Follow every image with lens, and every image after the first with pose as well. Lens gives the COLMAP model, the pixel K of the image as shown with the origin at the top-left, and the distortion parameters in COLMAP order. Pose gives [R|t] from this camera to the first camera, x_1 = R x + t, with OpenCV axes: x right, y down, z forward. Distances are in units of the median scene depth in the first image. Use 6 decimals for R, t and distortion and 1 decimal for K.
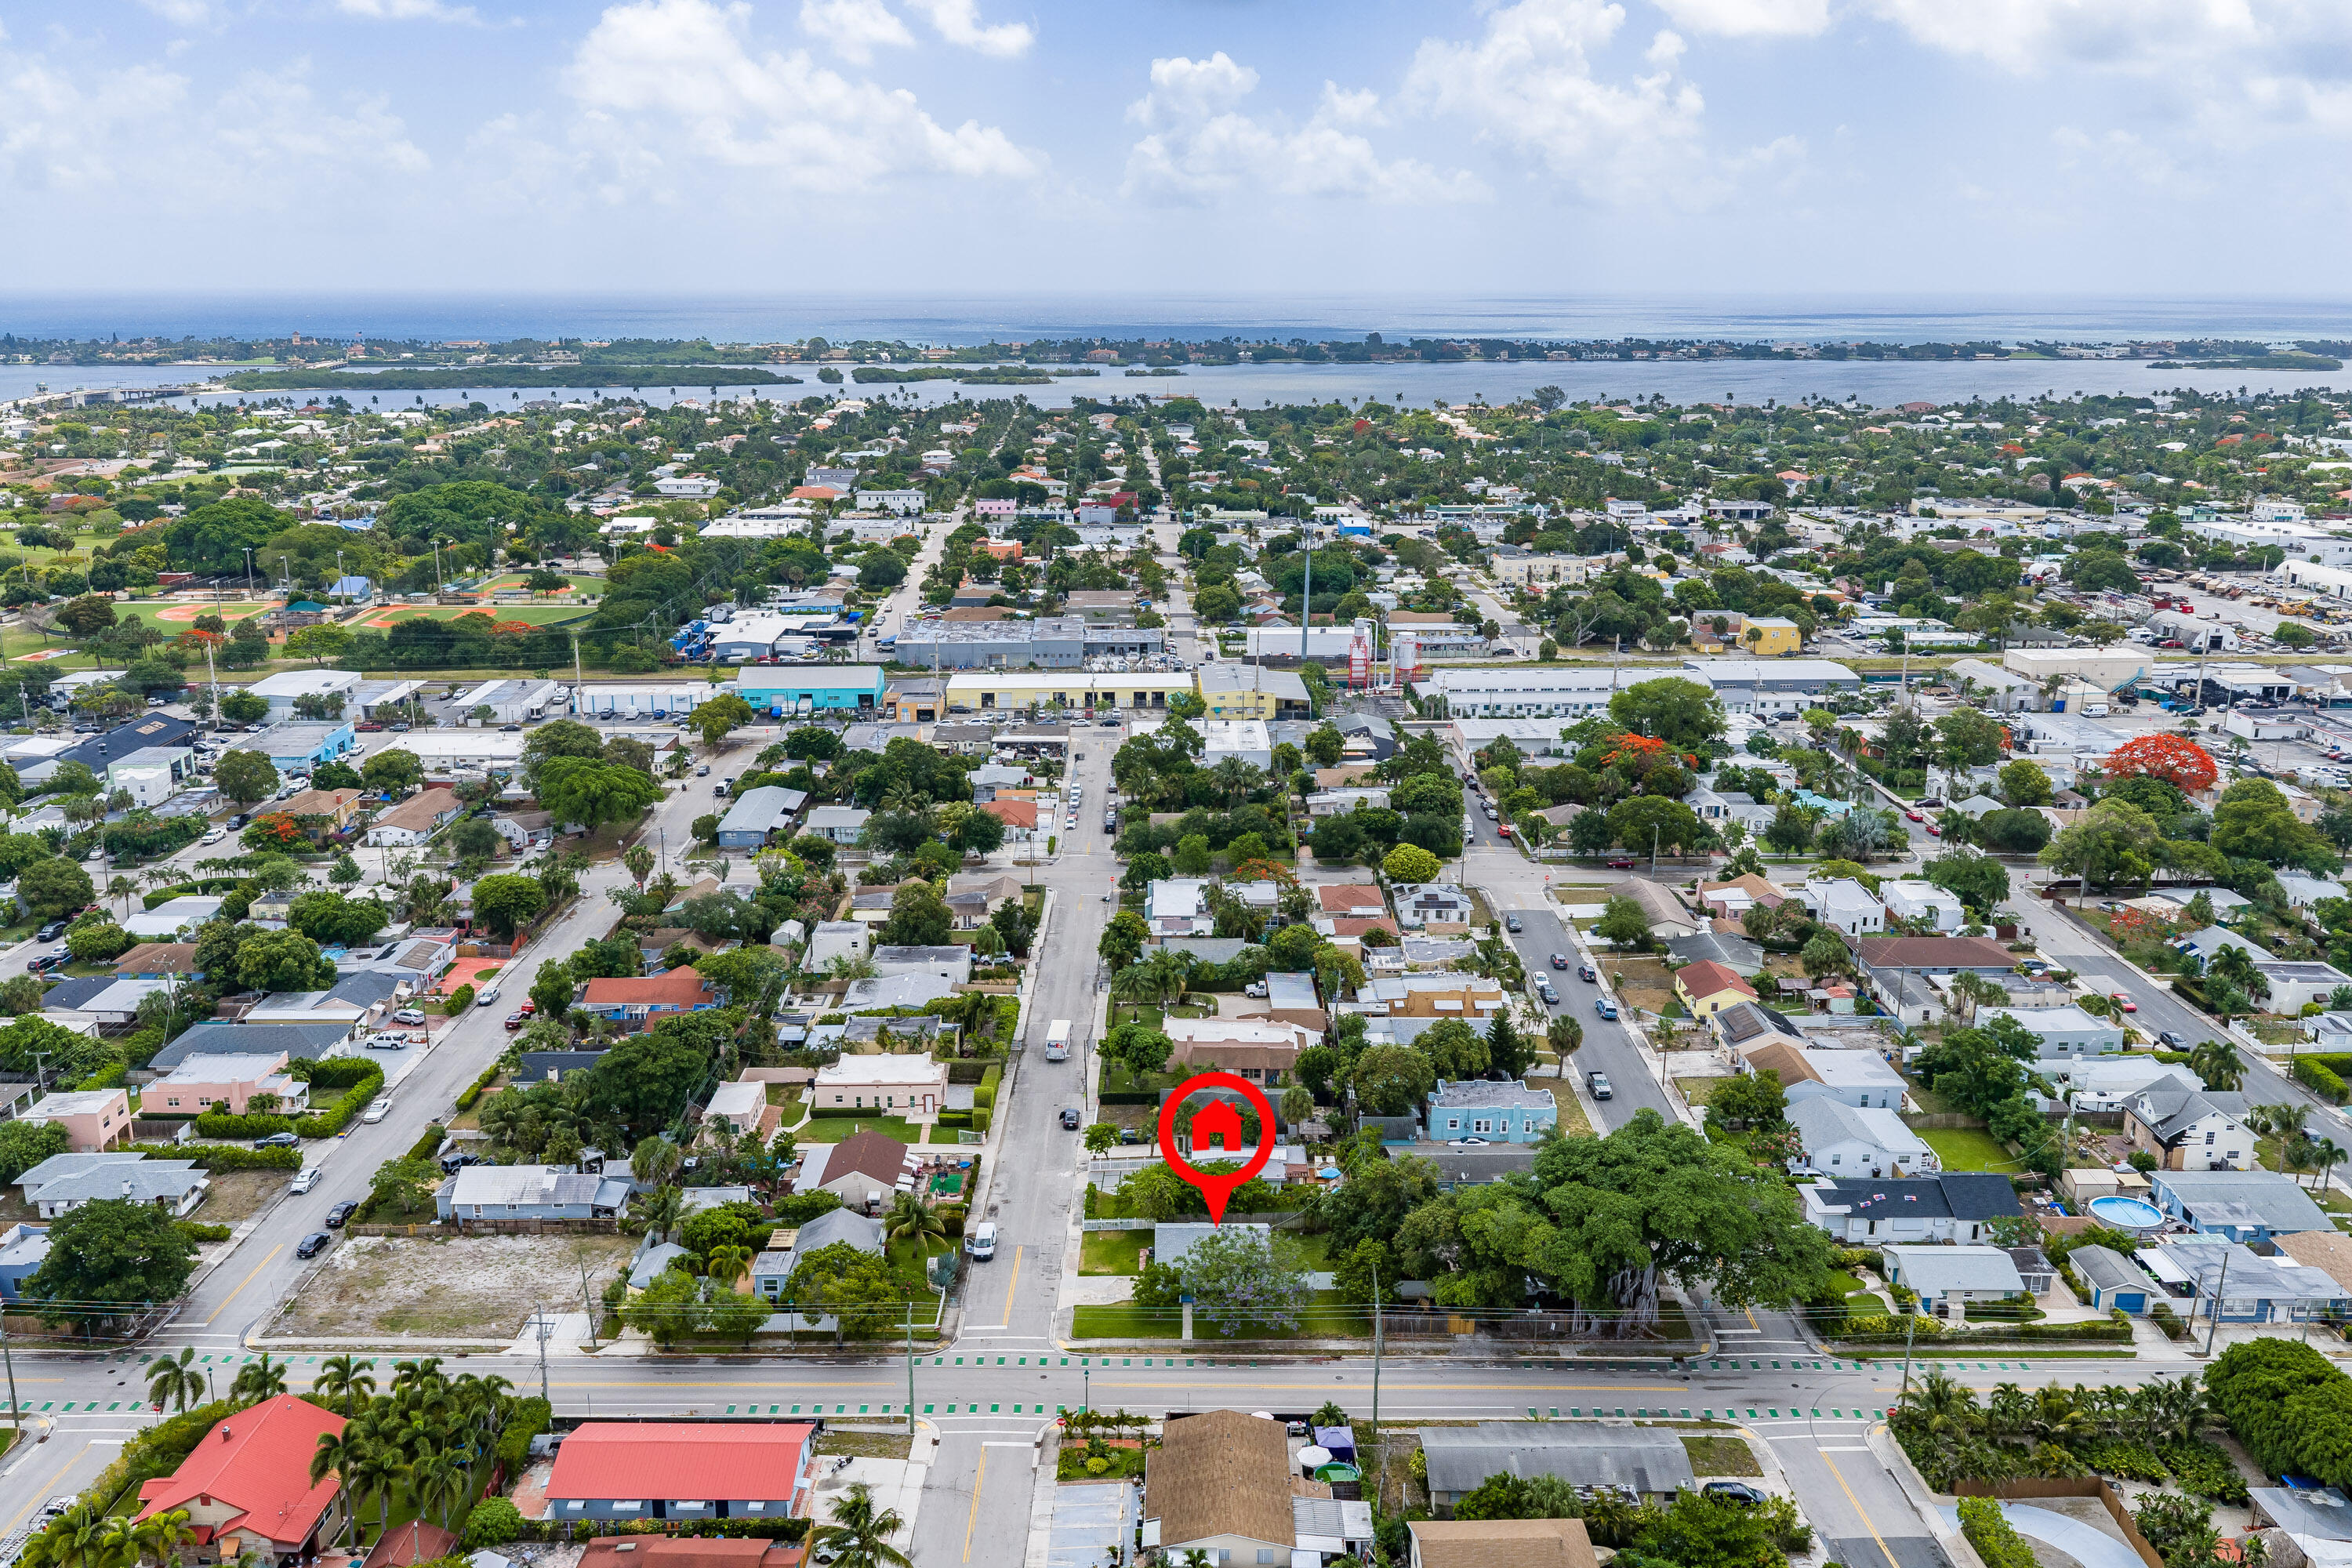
lens RADIAL K [[1928.2, 0, 1169.2], [0, 1928.2, 796.1], [0, 0, 1]] dist [0.014621, -0.021245]
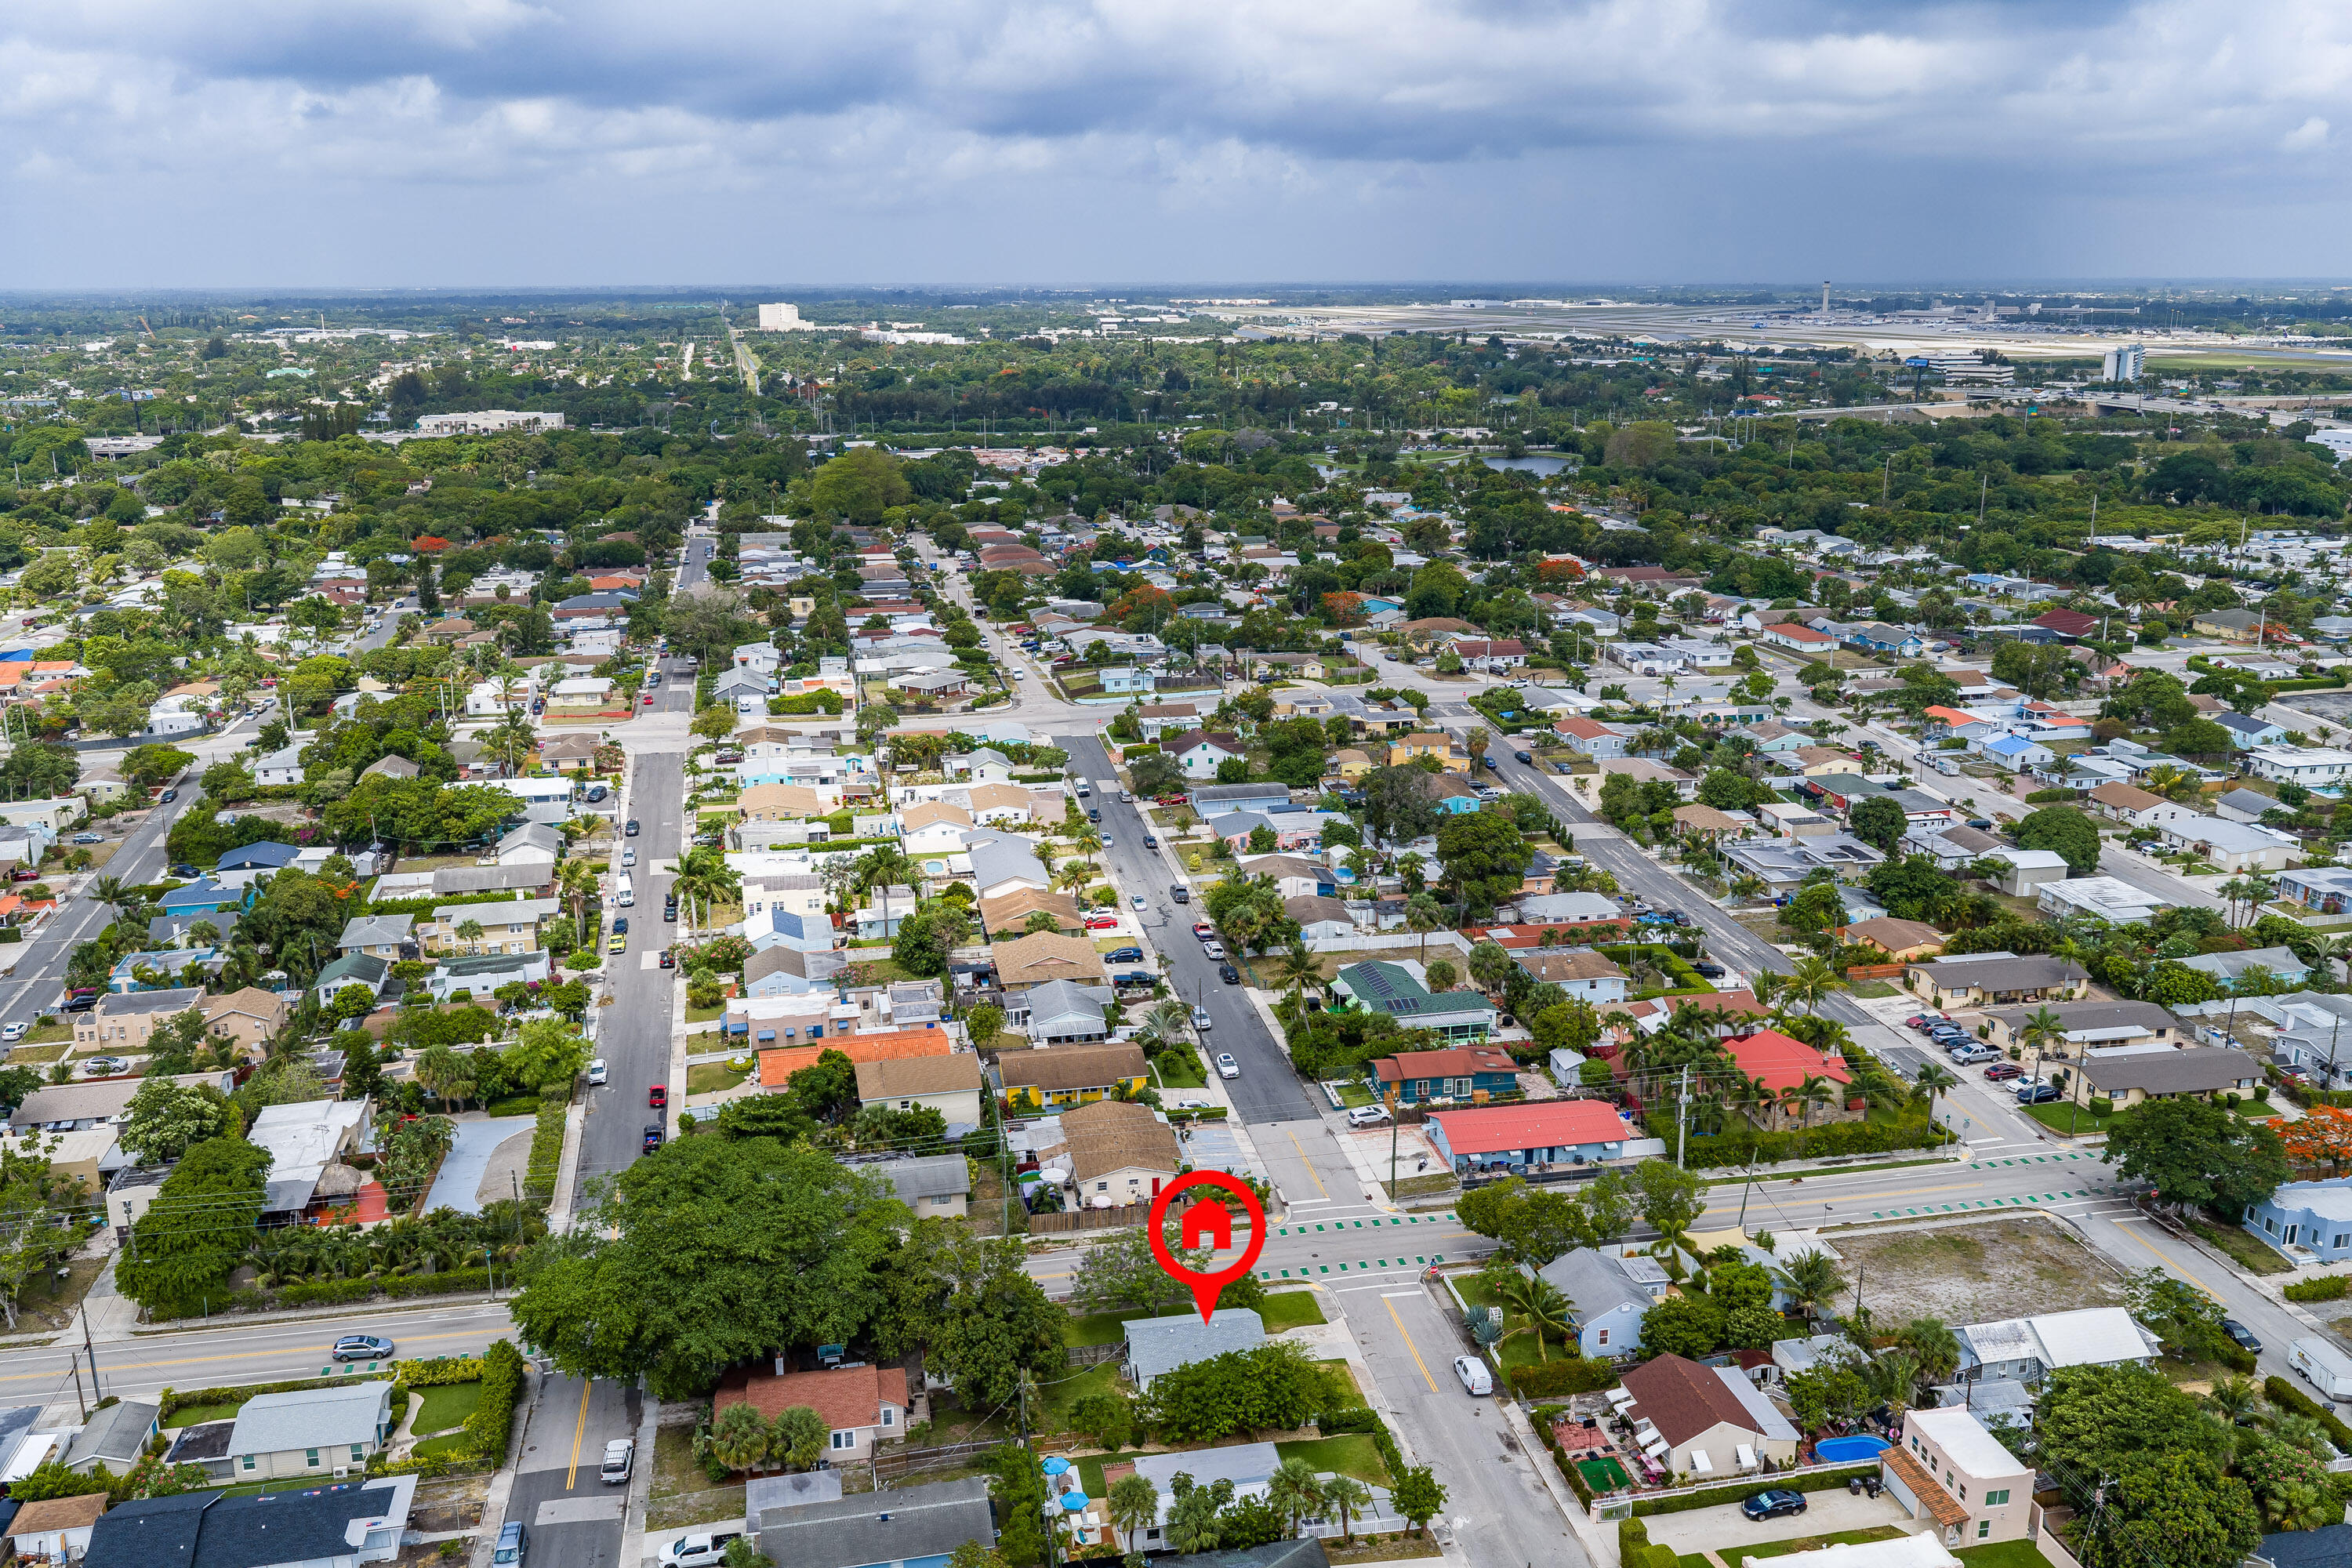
lens RADIAL K [[1928.2, 0, 1191.8], [0, 1928.2, 760.6], [0, 0, 1]] dist [0.014621, -0.021245]
pose [[-0.980578, 0.049389, -0.189807, 0.120637], [-0.048494, 0.876668, 0.478645, -0.280678], [0.190037, 0.478553, -0.857247, 1.102778]]
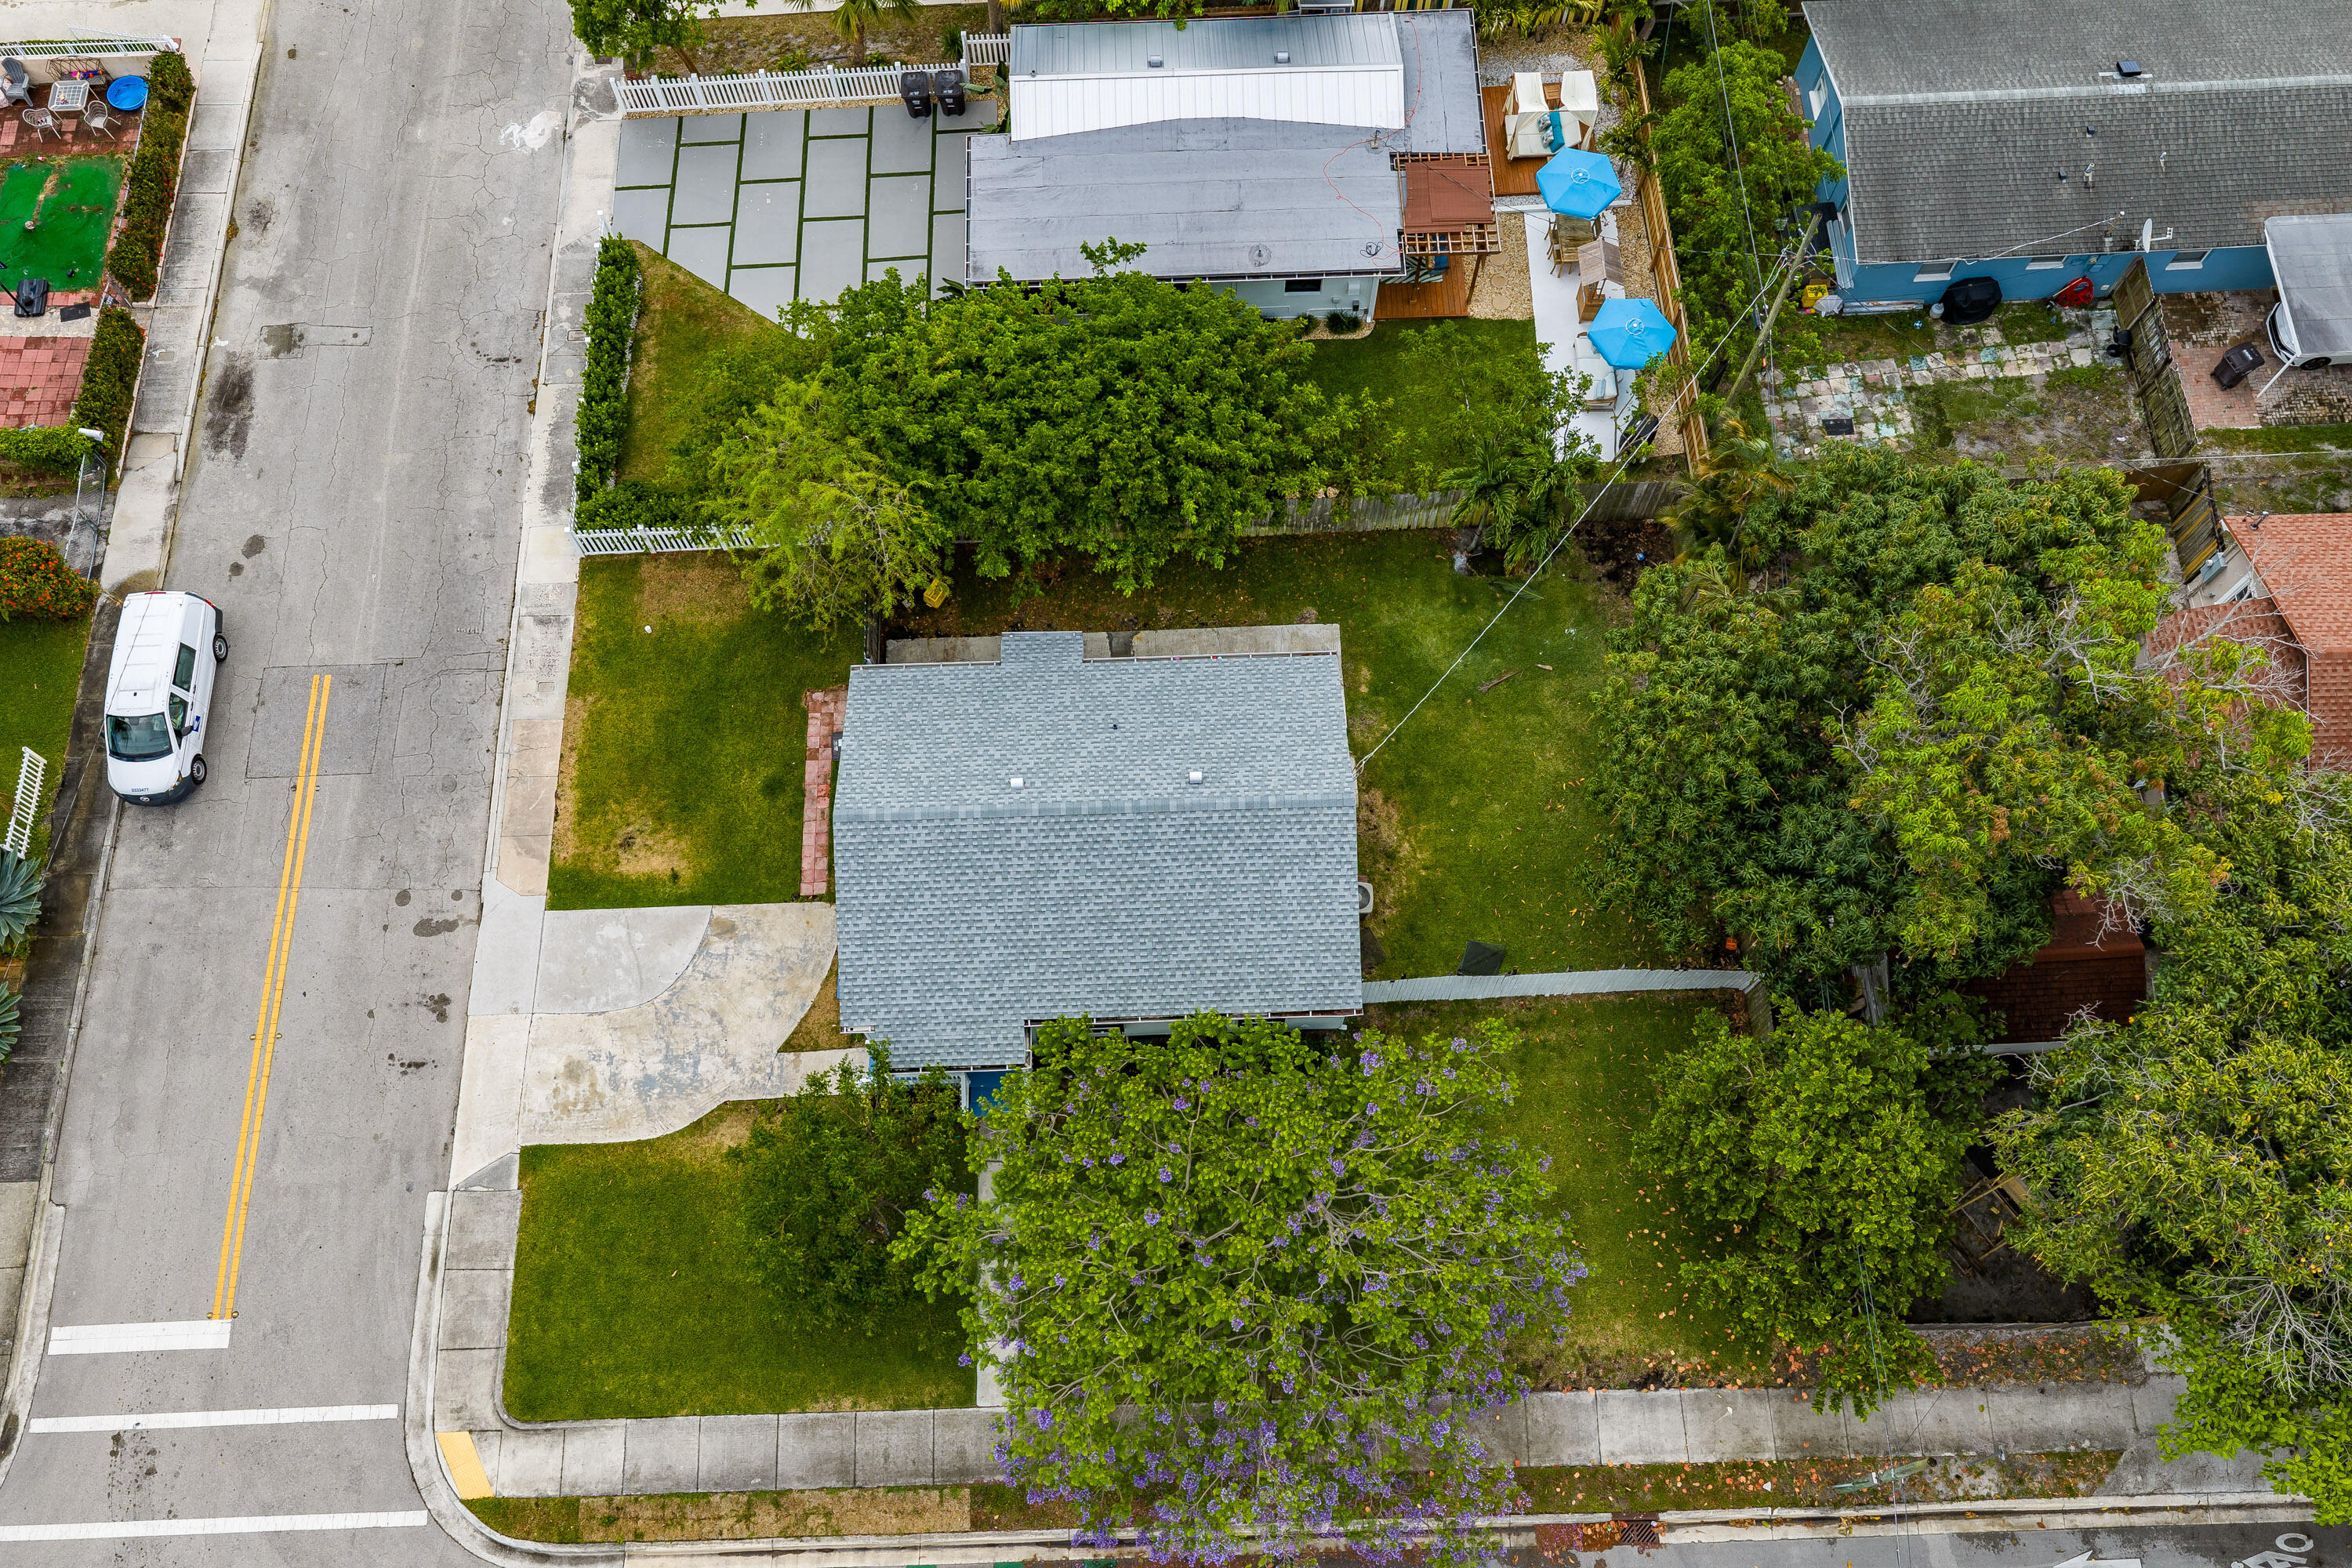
lens RADIAL K [[1928.2, 0, 1184.0], [0, 1928.2, 790.4], [0, 0, 1]] dist [0.014621, -0.021245]
pose [[0.999231, -0.037316, 0.012043, 0.020495], [0.012170, 0.587107, 0.809418, 0.030798], [-0.037275, -0.808648, 0.587110, 0.592286]]
